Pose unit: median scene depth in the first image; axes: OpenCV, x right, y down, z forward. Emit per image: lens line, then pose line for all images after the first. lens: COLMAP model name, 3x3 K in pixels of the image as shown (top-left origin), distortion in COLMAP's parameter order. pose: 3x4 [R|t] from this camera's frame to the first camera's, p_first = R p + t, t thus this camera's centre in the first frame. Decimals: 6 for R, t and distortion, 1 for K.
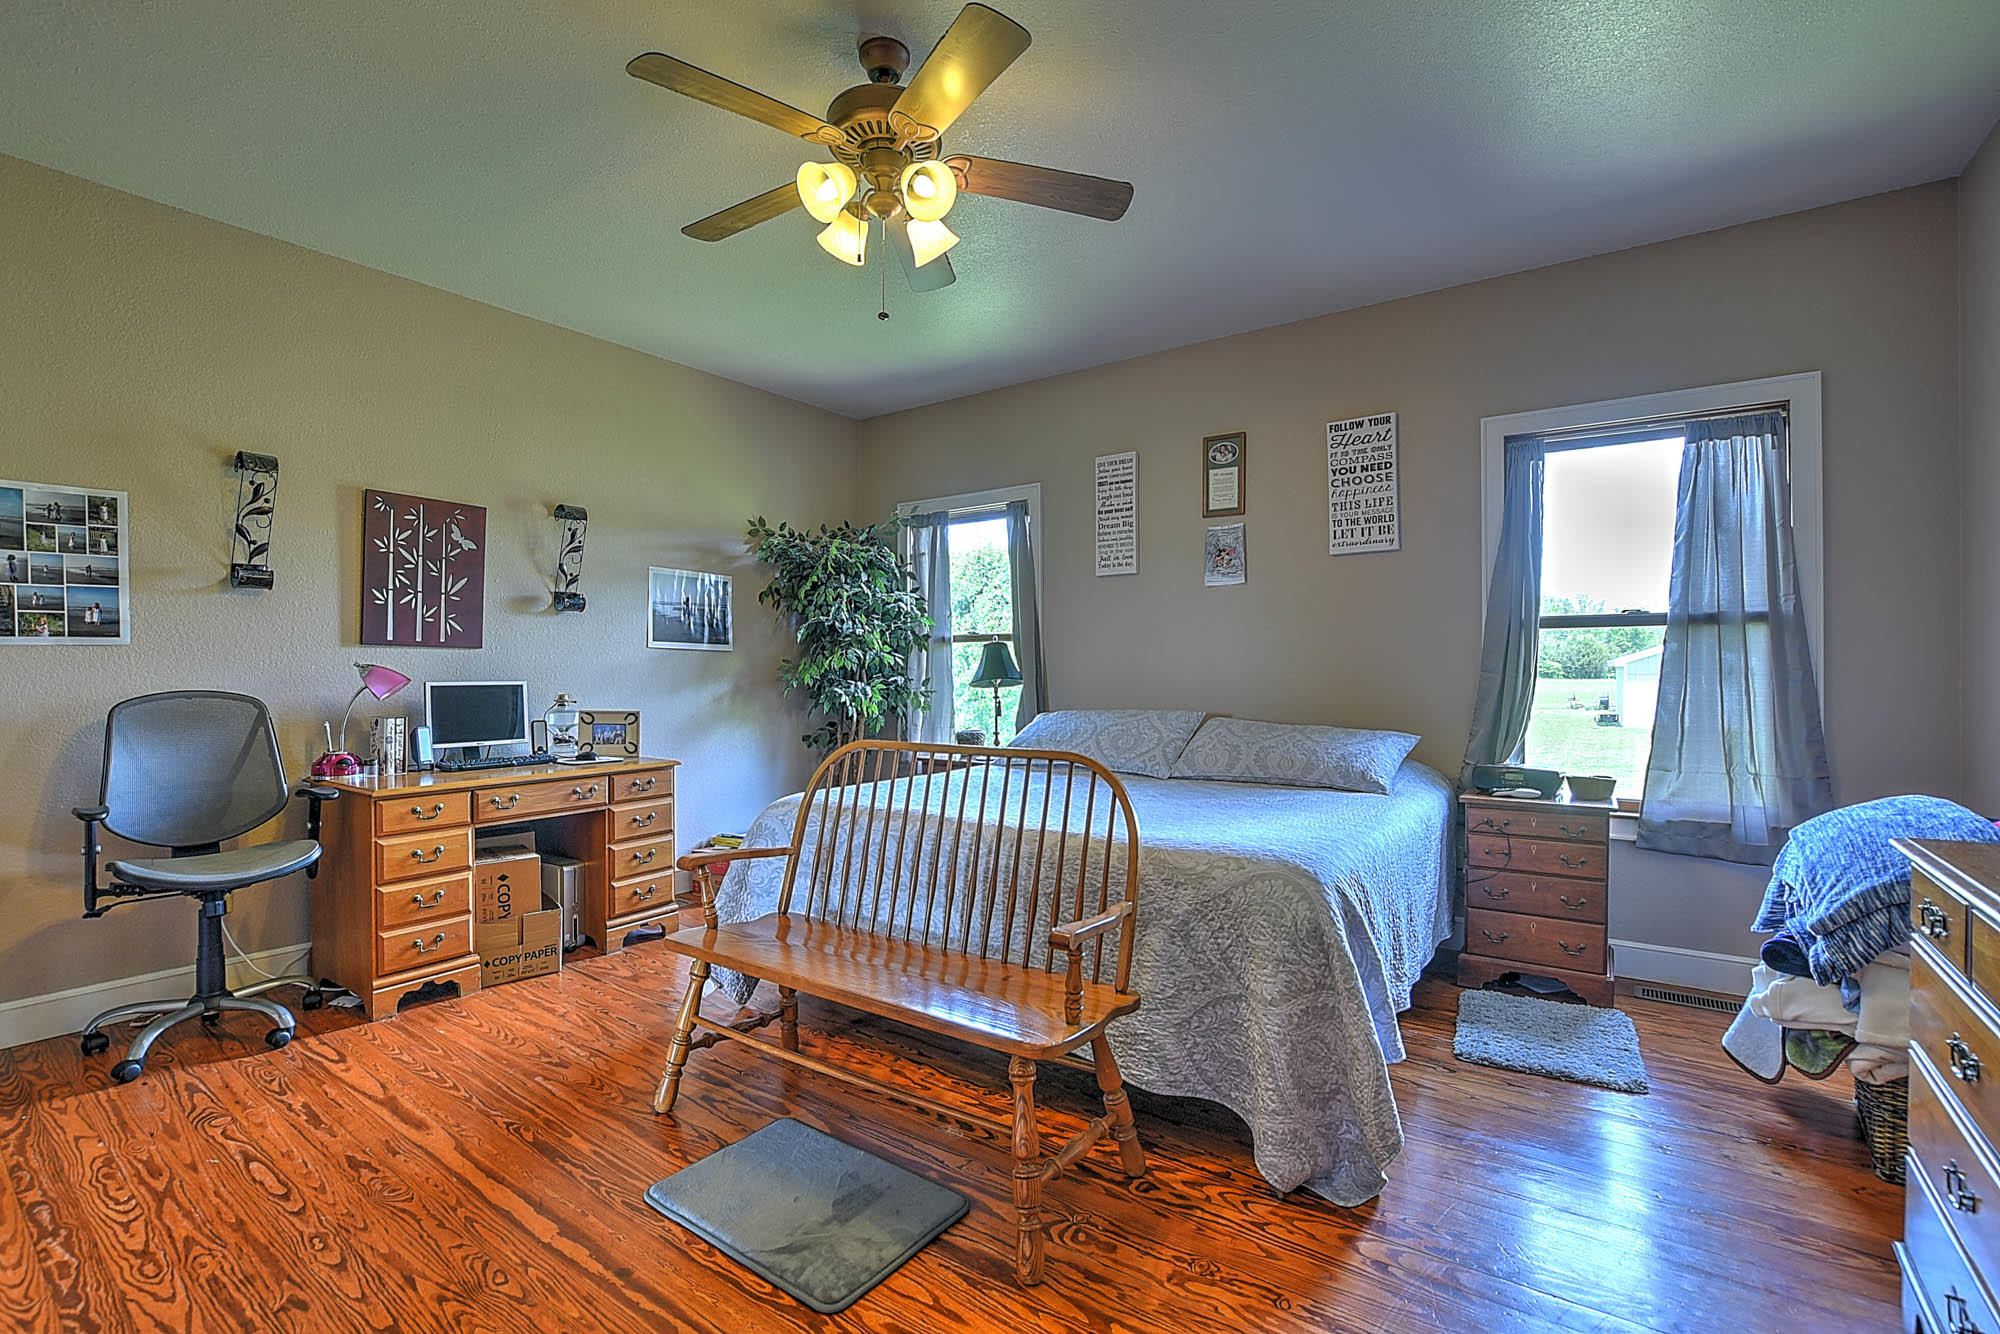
lens RADIAL K [[884.3, 0, 998.6], [0, 884.3, 668.2], [0, 0, 1]] dist [-0.031421, 0.003595]
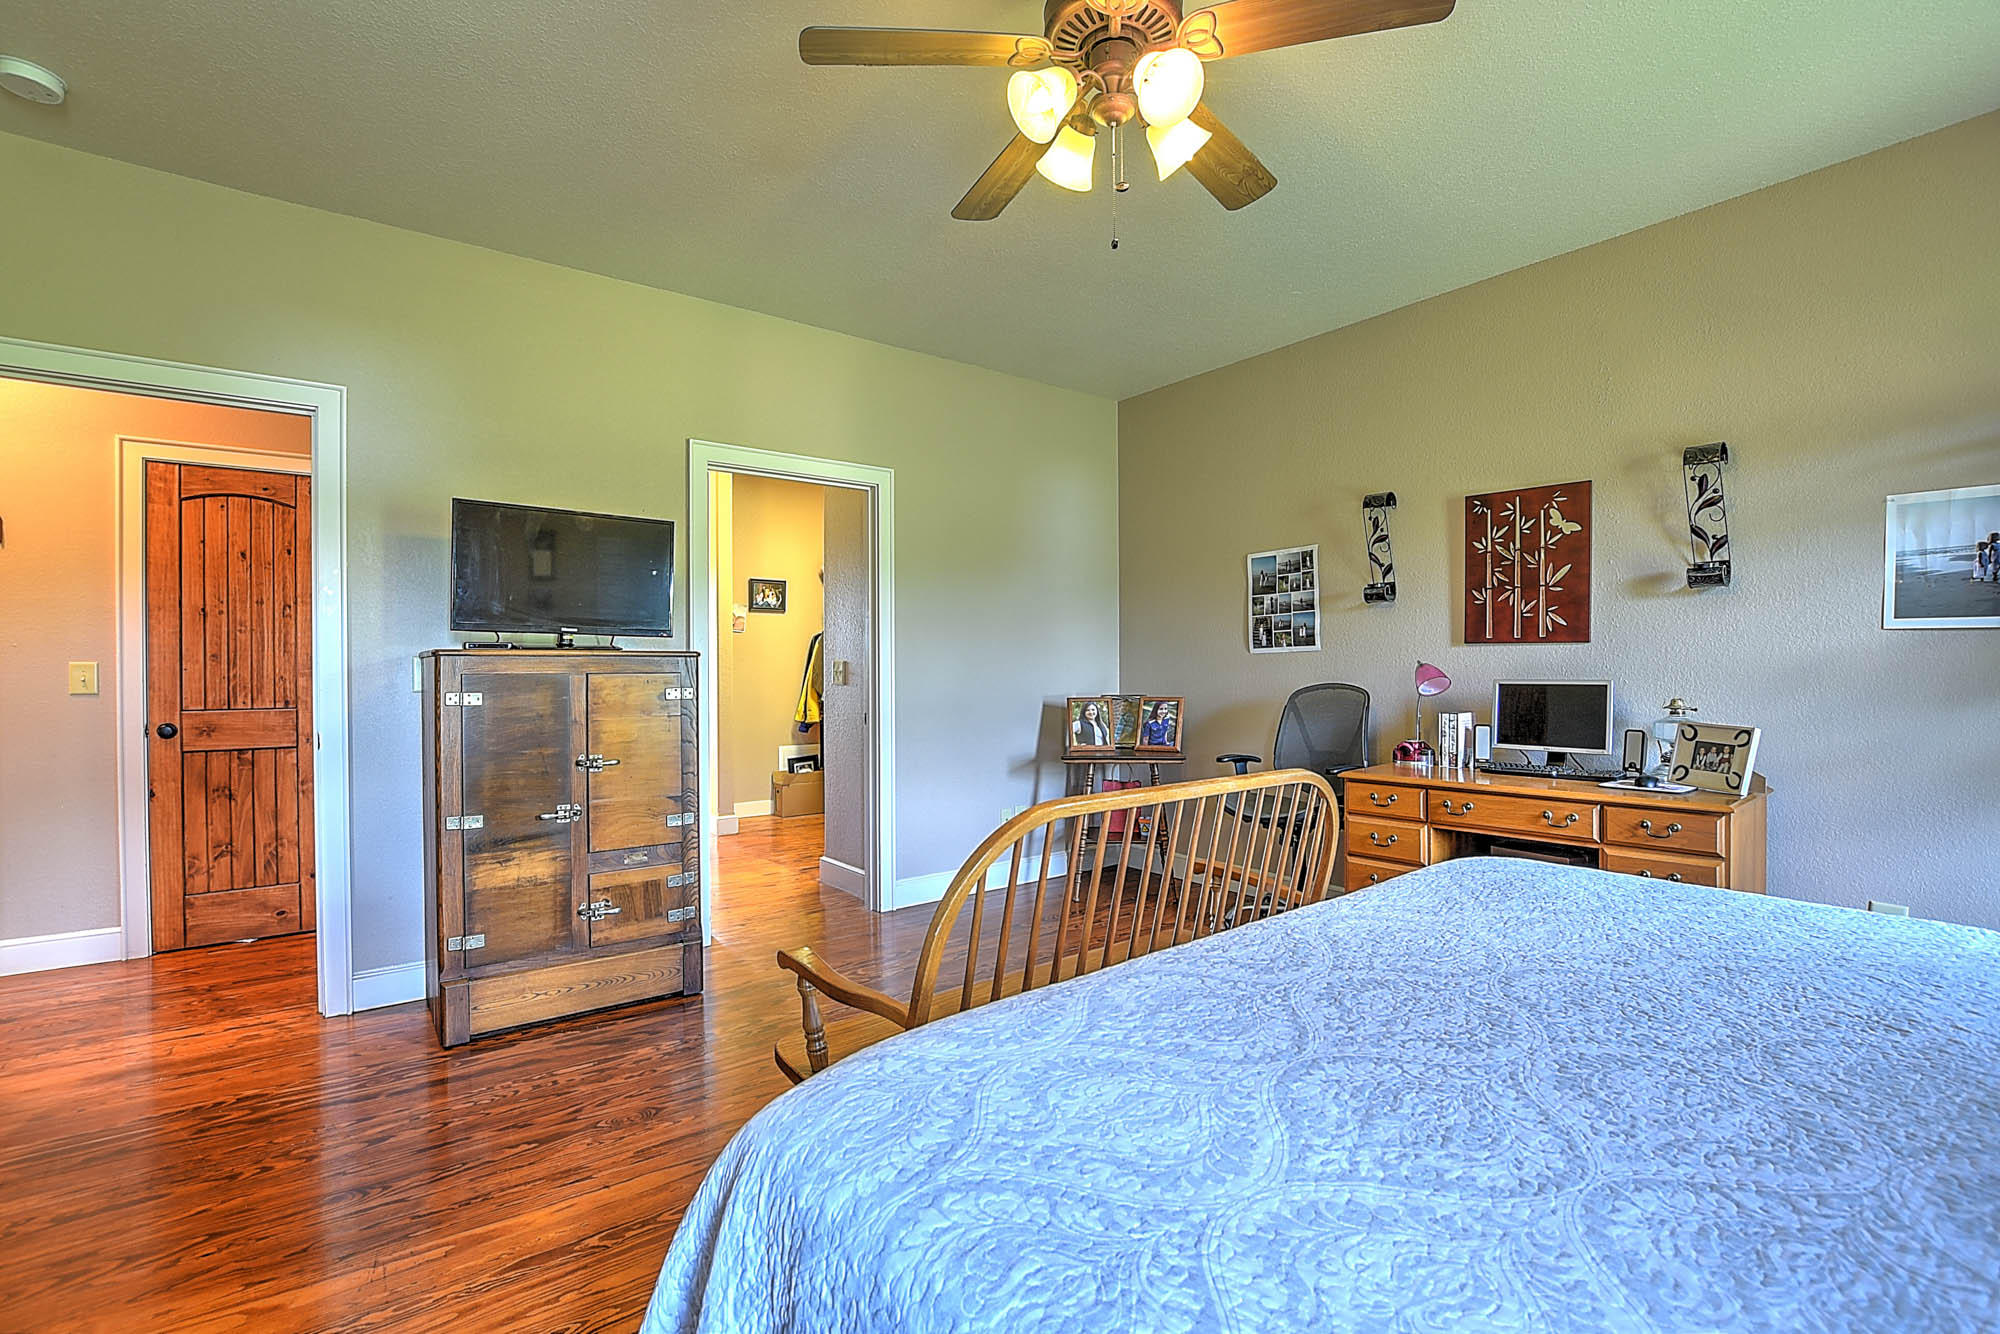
lens RADIAL K [[884.3, 0, 998.3], [0, 884.3, 669.0], [0, 0, 1]] dist [-0.031421, 0.003595]
pose [[-0.292669, -0.000107, -0.956214, 0.433936], [0.004703, 0.999988, -0.001551, 0.002773], [0.956202, -0.004951, -0.292665, 0.724246]]
